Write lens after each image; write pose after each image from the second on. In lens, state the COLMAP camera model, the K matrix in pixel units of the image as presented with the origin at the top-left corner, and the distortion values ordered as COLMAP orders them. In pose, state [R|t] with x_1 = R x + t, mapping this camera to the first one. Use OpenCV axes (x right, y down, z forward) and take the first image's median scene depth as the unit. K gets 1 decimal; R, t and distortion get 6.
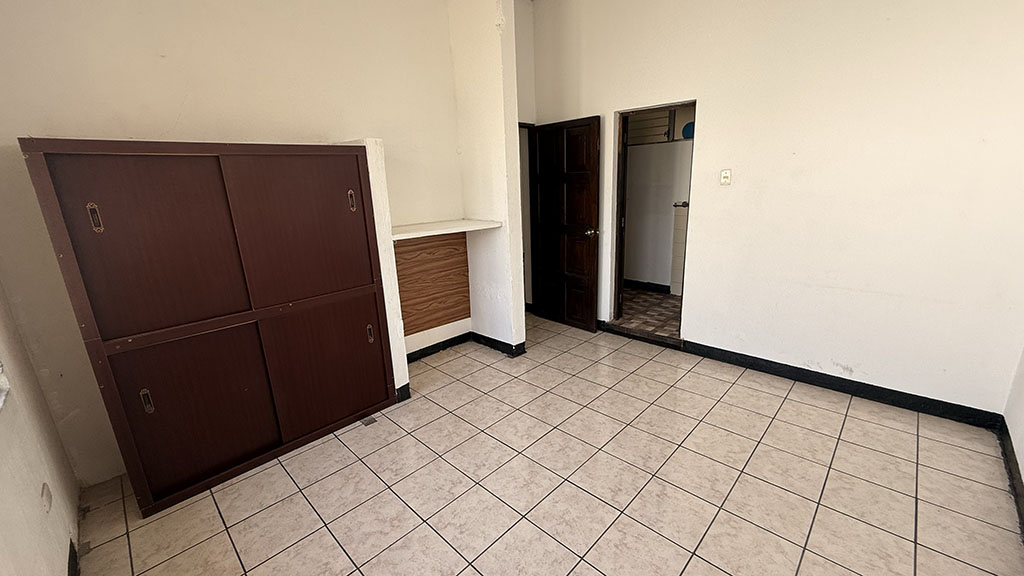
lens RADIAL K [[407.1, 0, 511.3], [0, 407.1, 290.4], [0, 0, 1]] dist [-0.002417, 0.001605]
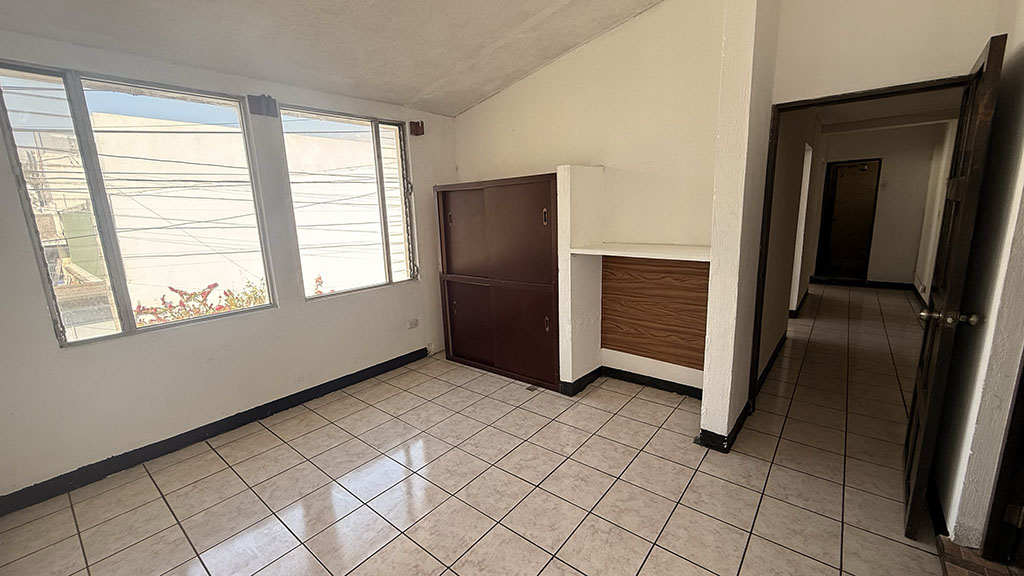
lens RADIAL K [[407.1, 0, 511.0], [0, 407.1, 290.0], [0, 0, 1]] dist [-0.002417, 0.001605]
pose [[0.088360, 0.232077, -0.968676, 0.775534], [-0.227340, 0.951511, 0.207227, -0.211982], [0.969799, 0.201908, 0.136836, 0.674992]]
